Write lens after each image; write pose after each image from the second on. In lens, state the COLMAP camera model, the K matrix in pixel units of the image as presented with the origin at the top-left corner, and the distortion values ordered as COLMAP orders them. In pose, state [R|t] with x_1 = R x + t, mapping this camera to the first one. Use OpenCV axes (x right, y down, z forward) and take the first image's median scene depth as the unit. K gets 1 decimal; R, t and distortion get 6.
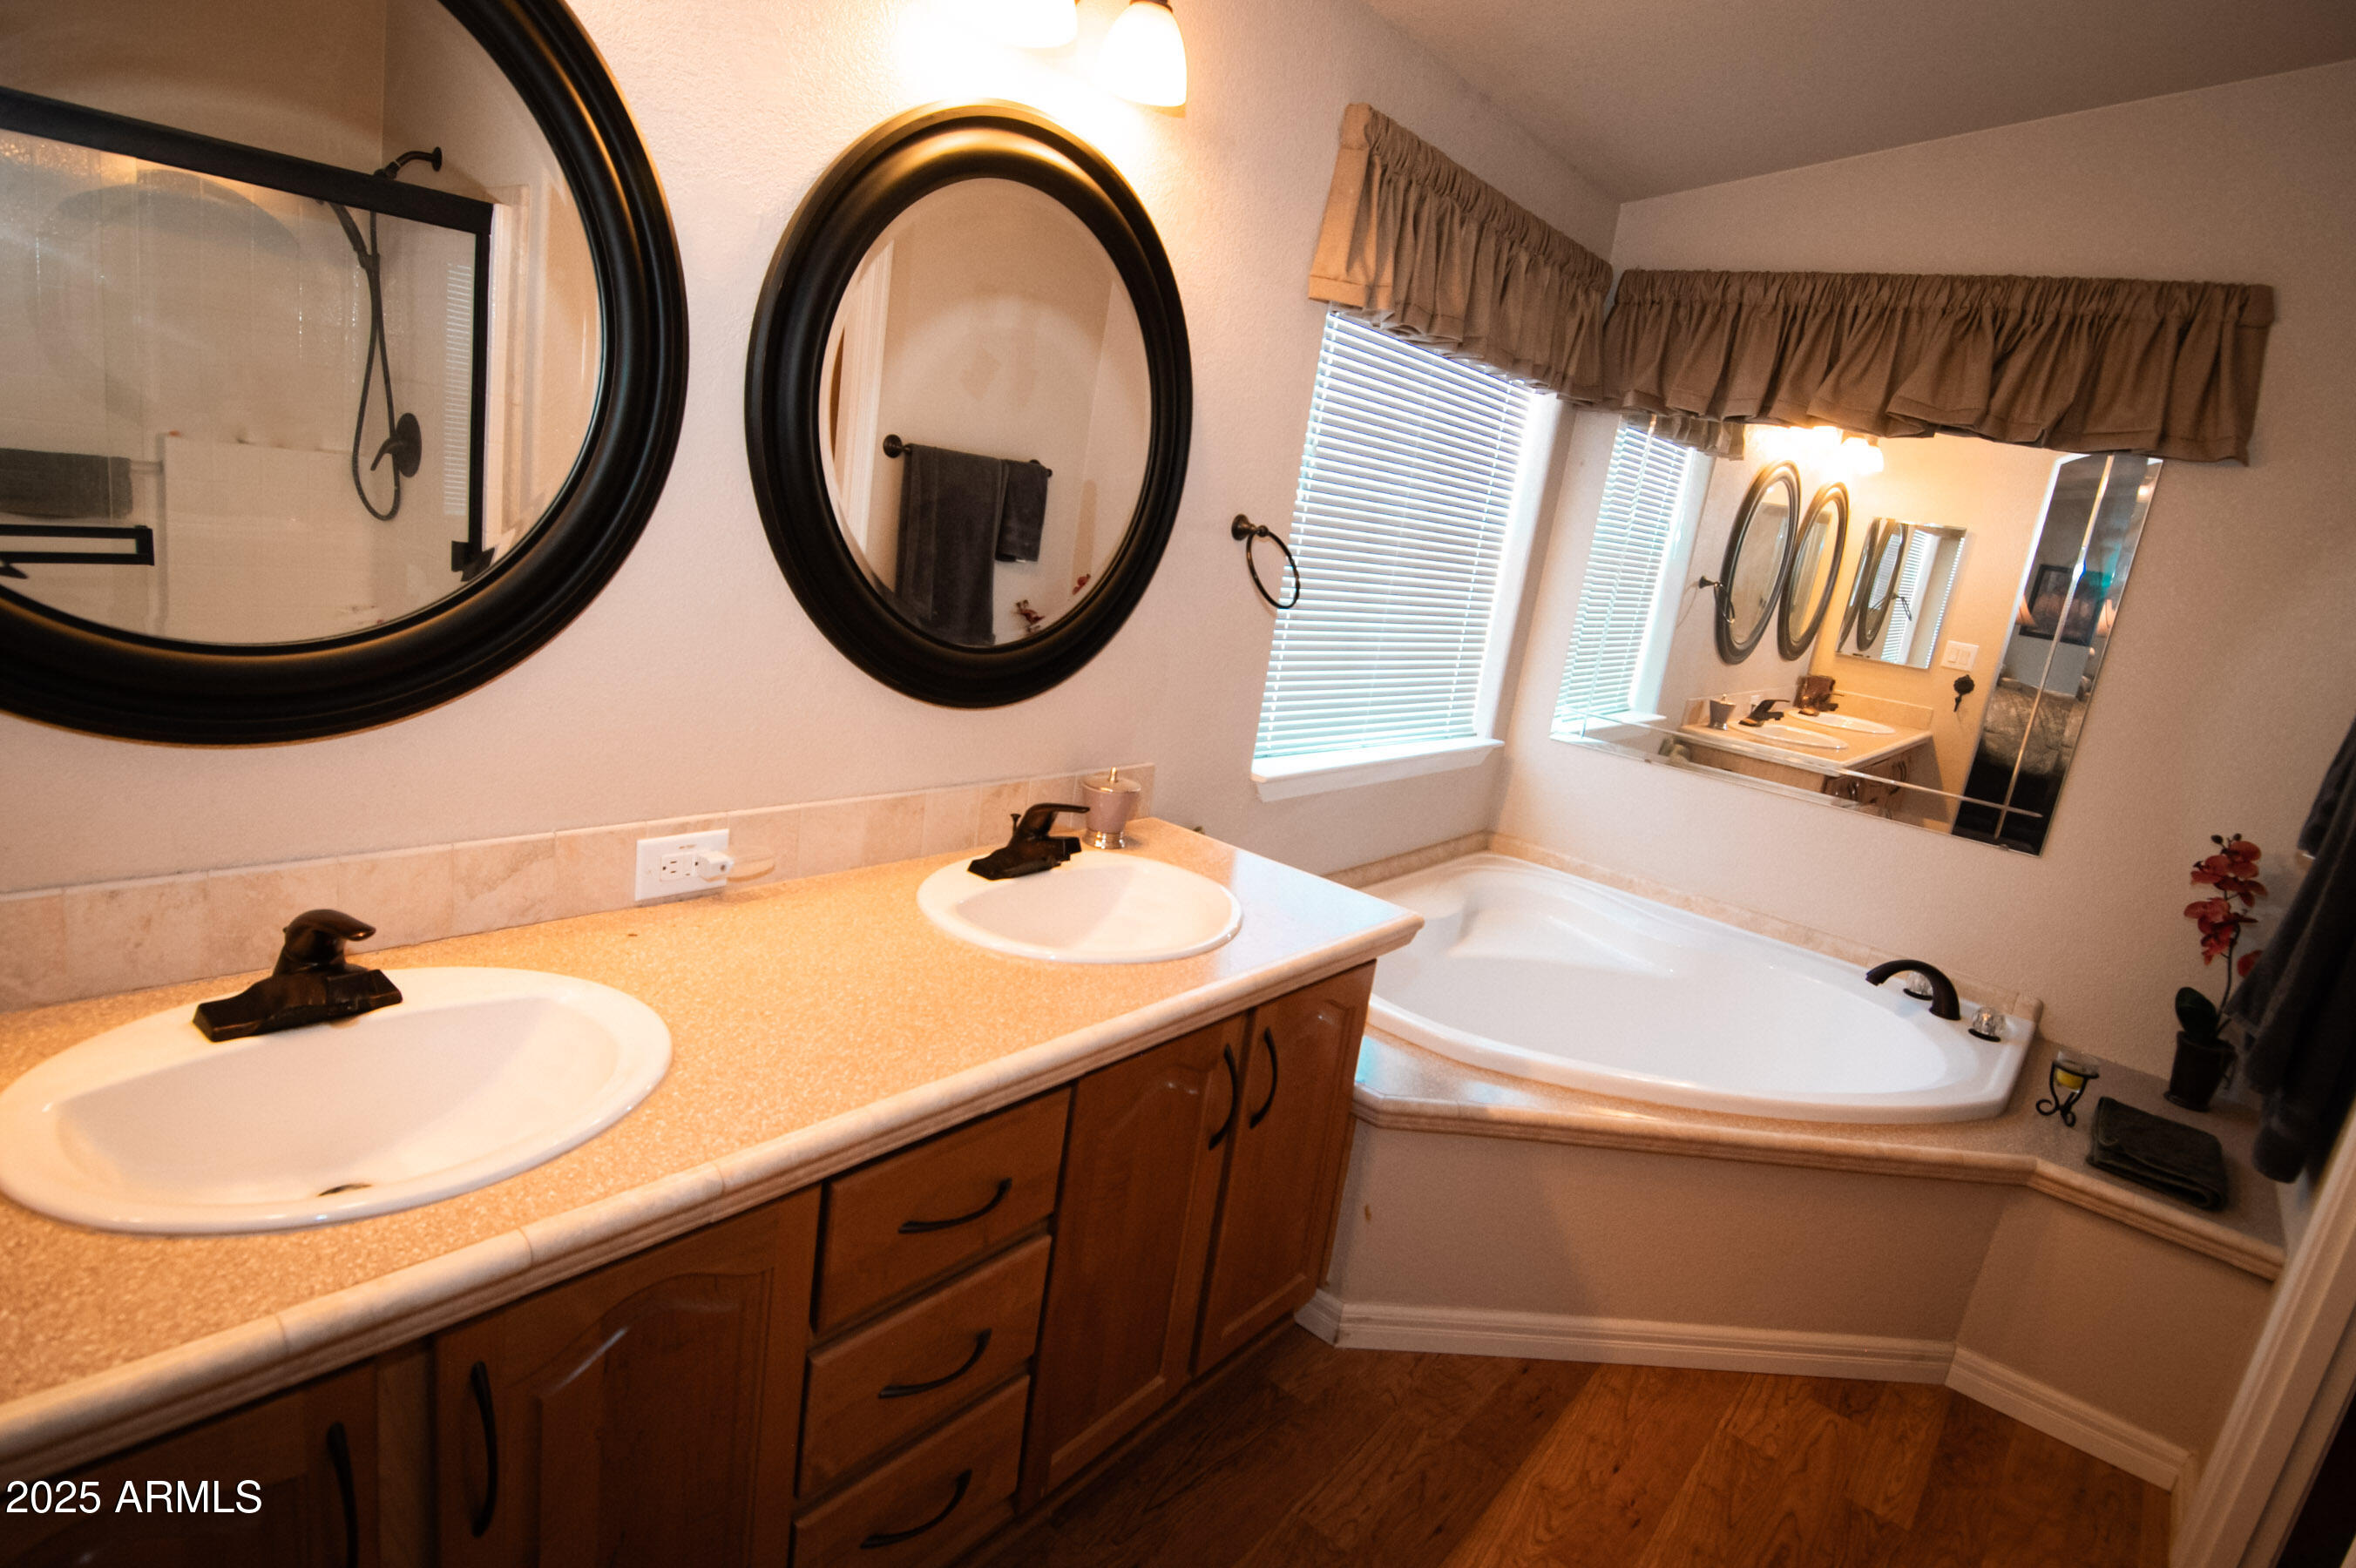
lens RADIAL K [[1248.7, 0, 1179.1], [0, 1248.7, 785.4], [0, 0, 1]] dist [0.015171, -0.019378]
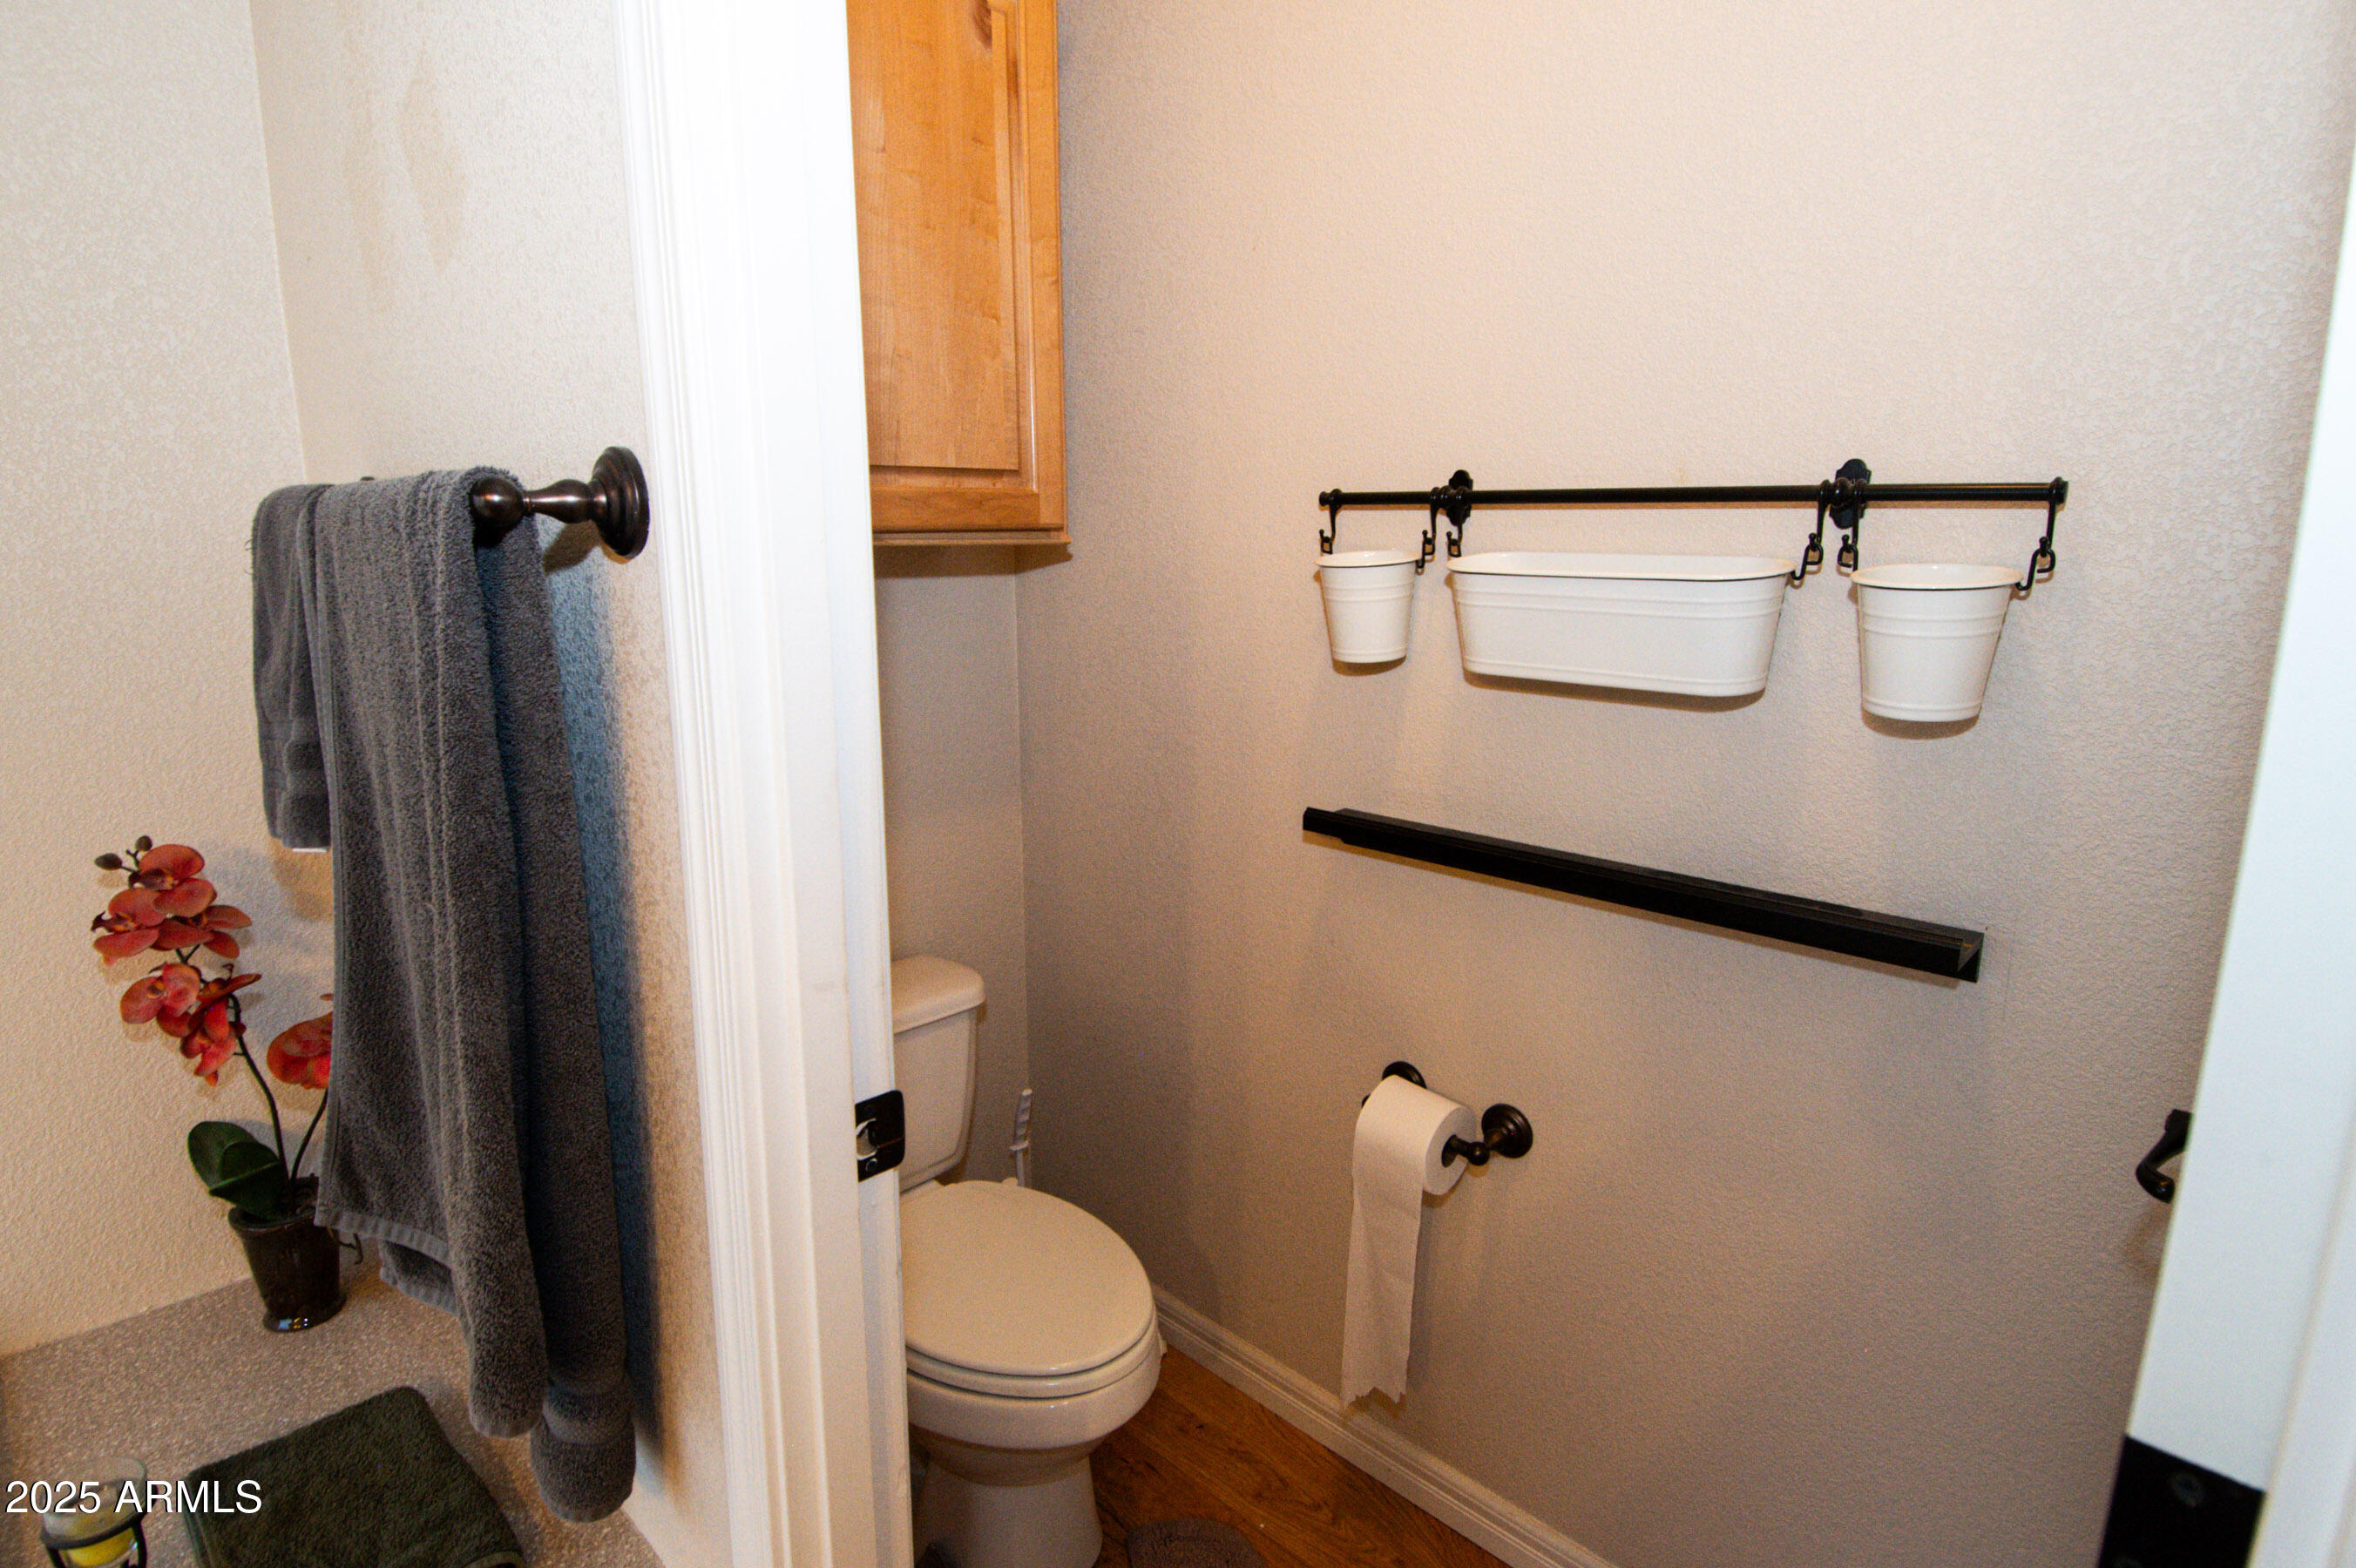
lens RADIAL K [[1248.7, 0, 1177.2], [0, 1248.7, 783.4], [0, 0, 1]] dist [0.015171, -0.019378]
pose [[0.089214, -0.344048, 0.934704, 0.445972], [0.245890, 0.917007, 0.314065, -0.036126], [-0.965183, 0.201815, 0.166407, 0.539044]]
